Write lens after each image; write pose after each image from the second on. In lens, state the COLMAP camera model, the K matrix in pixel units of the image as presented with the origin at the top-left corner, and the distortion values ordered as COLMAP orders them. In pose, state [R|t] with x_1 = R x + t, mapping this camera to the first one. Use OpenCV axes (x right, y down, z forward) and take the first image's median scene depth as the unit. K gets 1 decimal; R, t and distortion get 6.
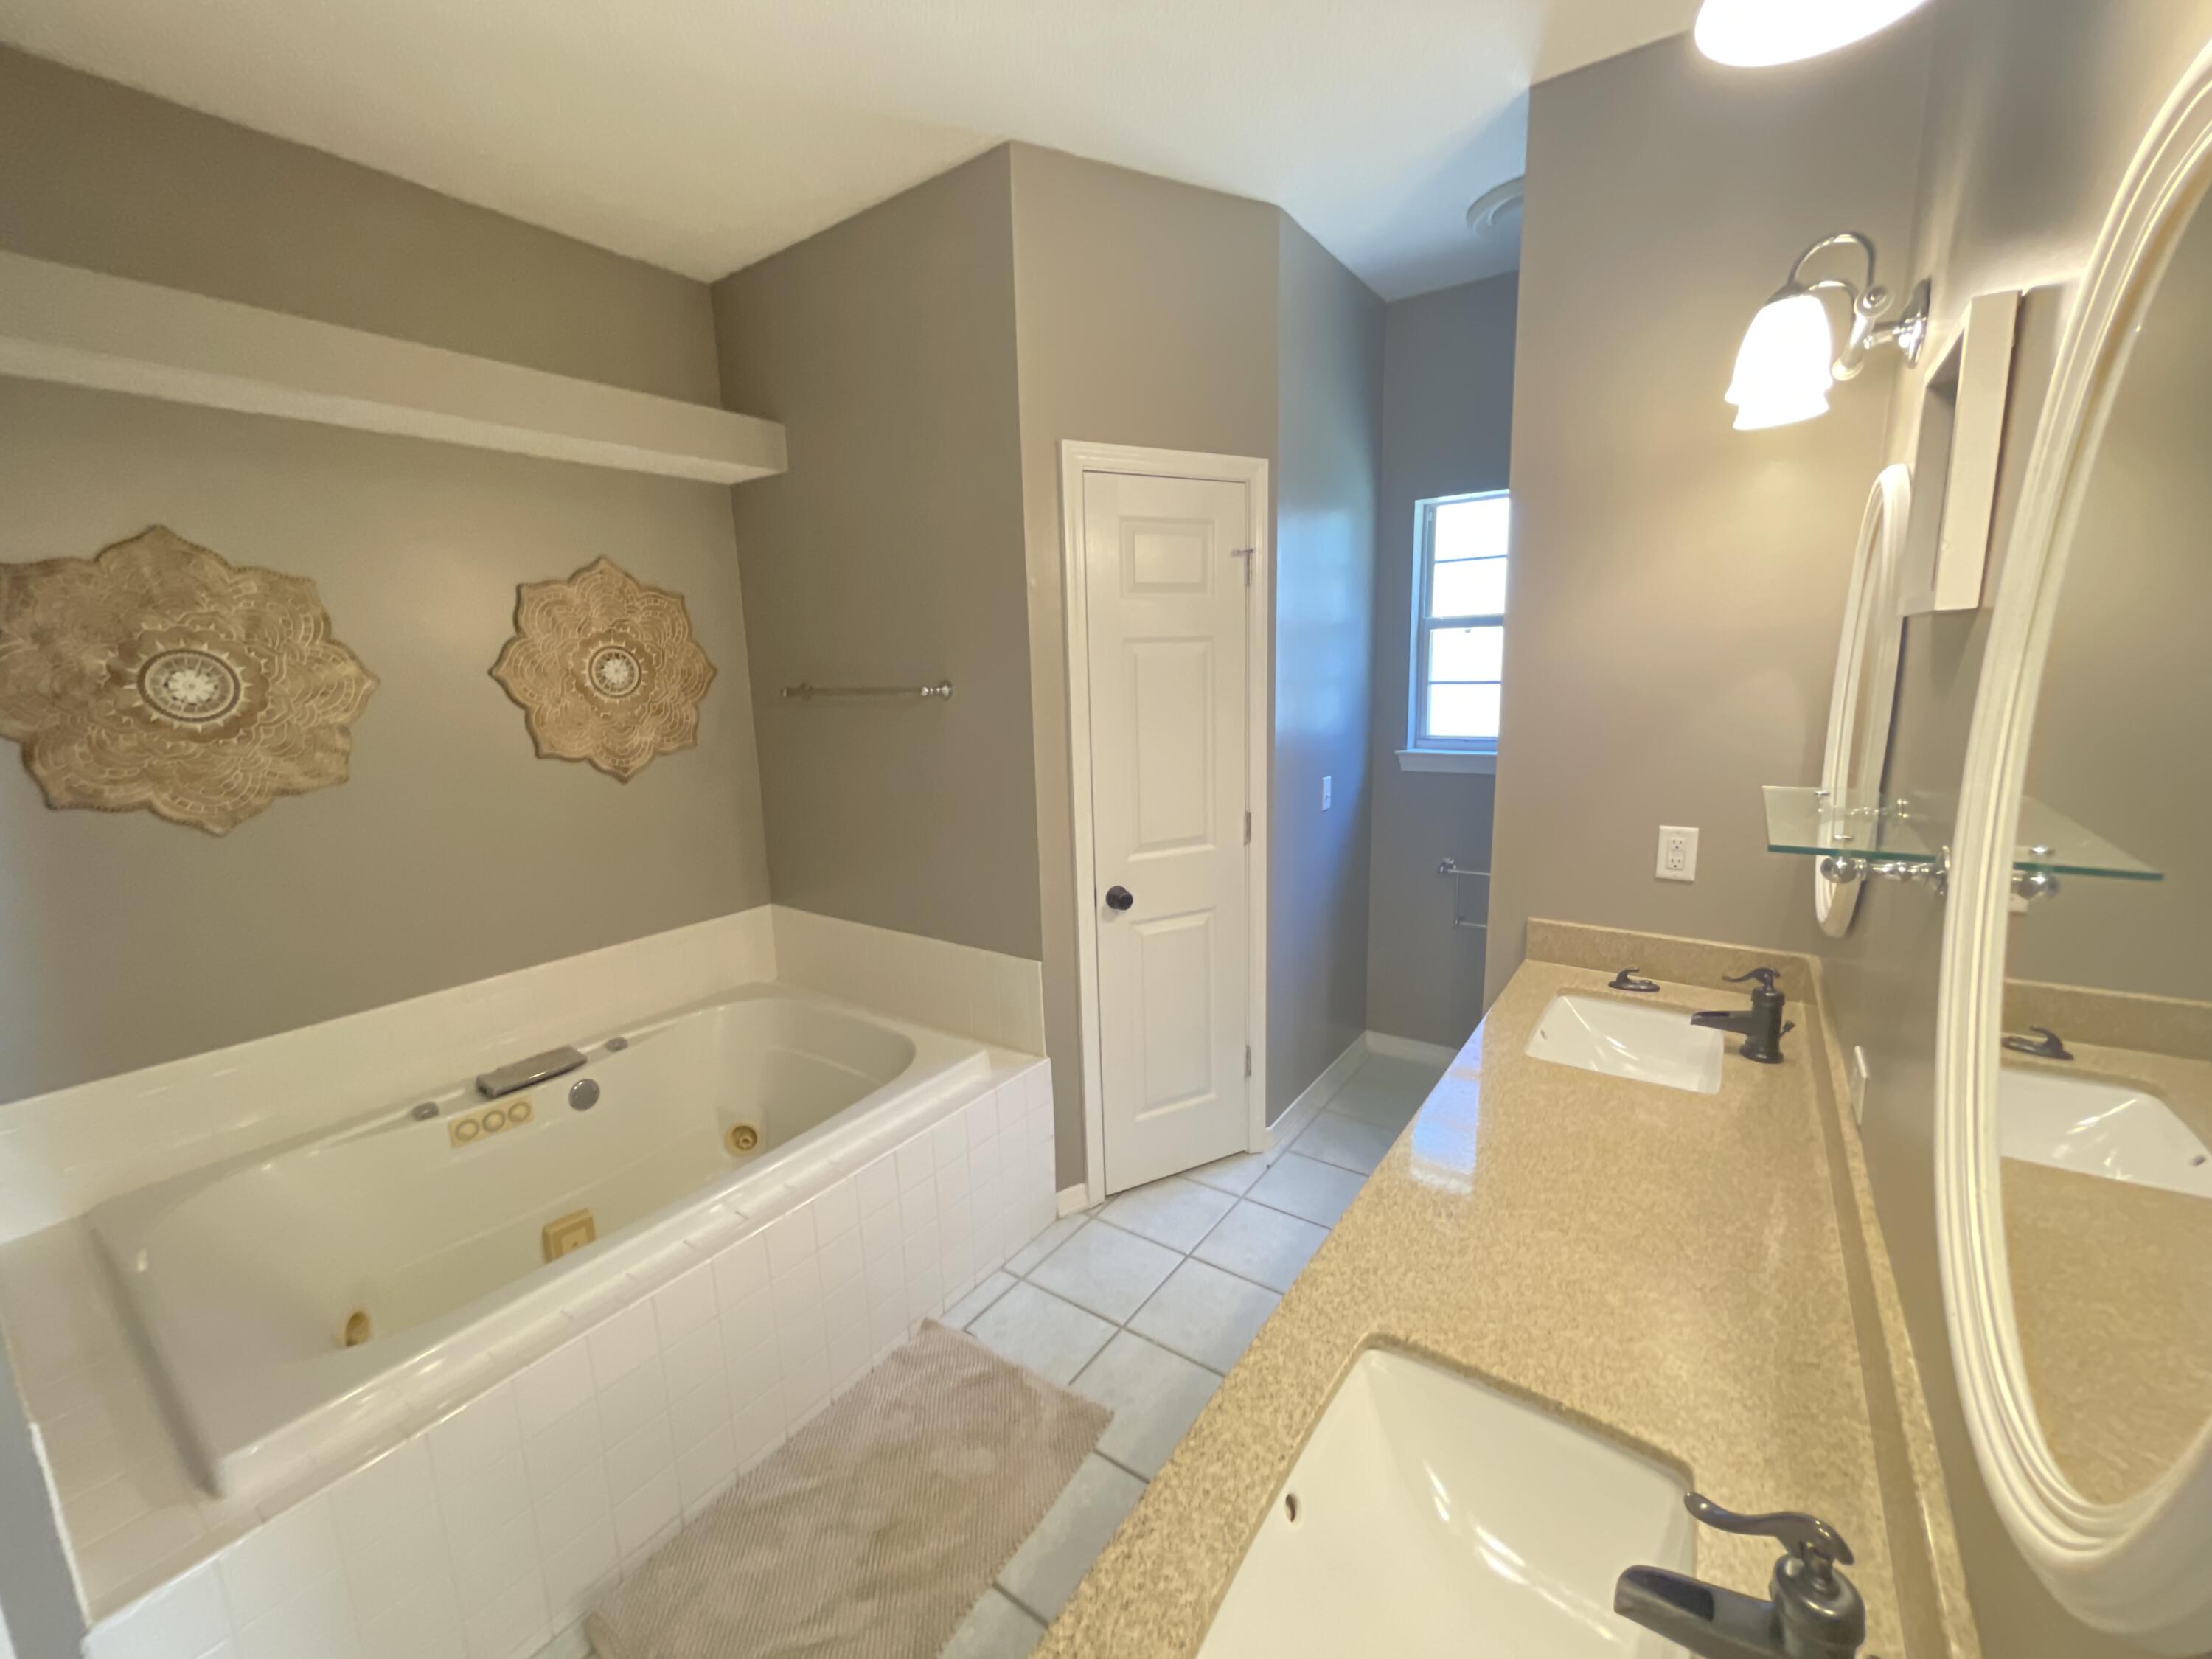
lens RADIAL K [[892.5, 0, 1105.1], [0, 892.5, 823.9], [0, 0, 1]] dist [-0.003292, 0.001973]
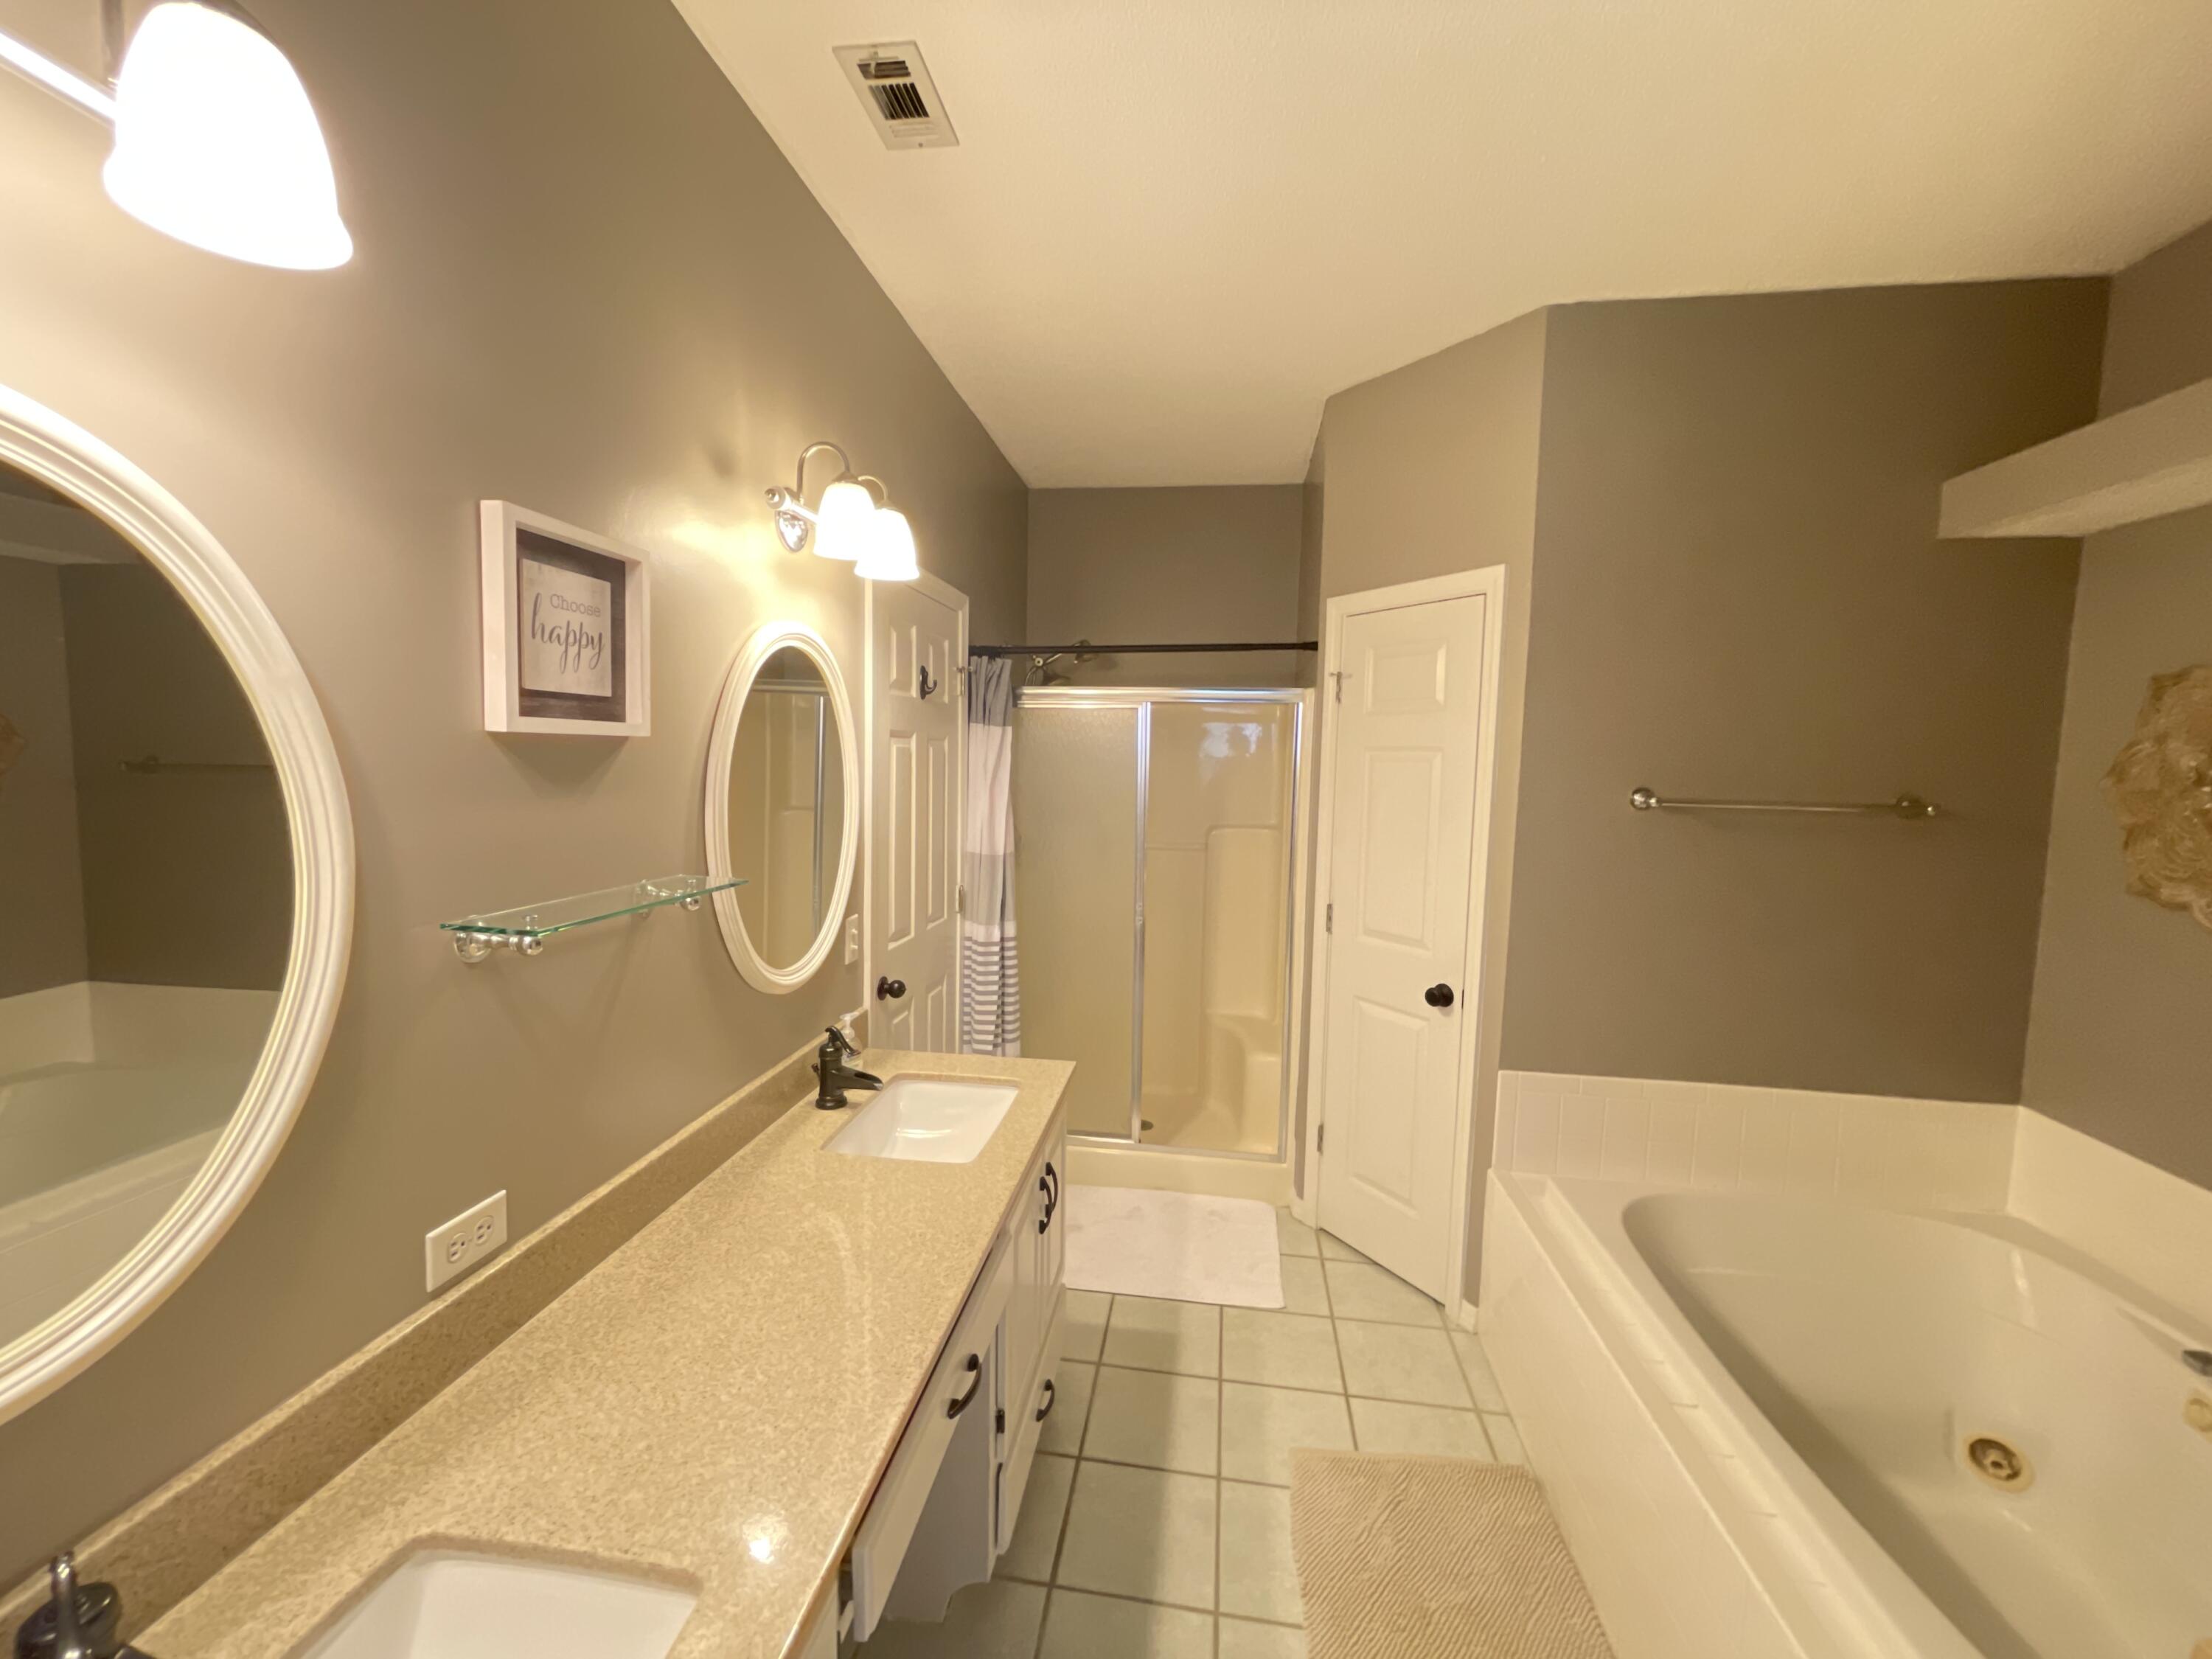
lens RADIAL K [[892.5, 0, 1101.2], [0, 892.5, 825.6], [0, 0, 1]] dist [-0.003292, 0.001973]
pose [[-0.885957, 0.048908, -0.461181, 0.380705], [-0.076895, 0.965168, 0.250076, -0.228549], [0.457348, 0.257019, -0.851337, 1.104118]]
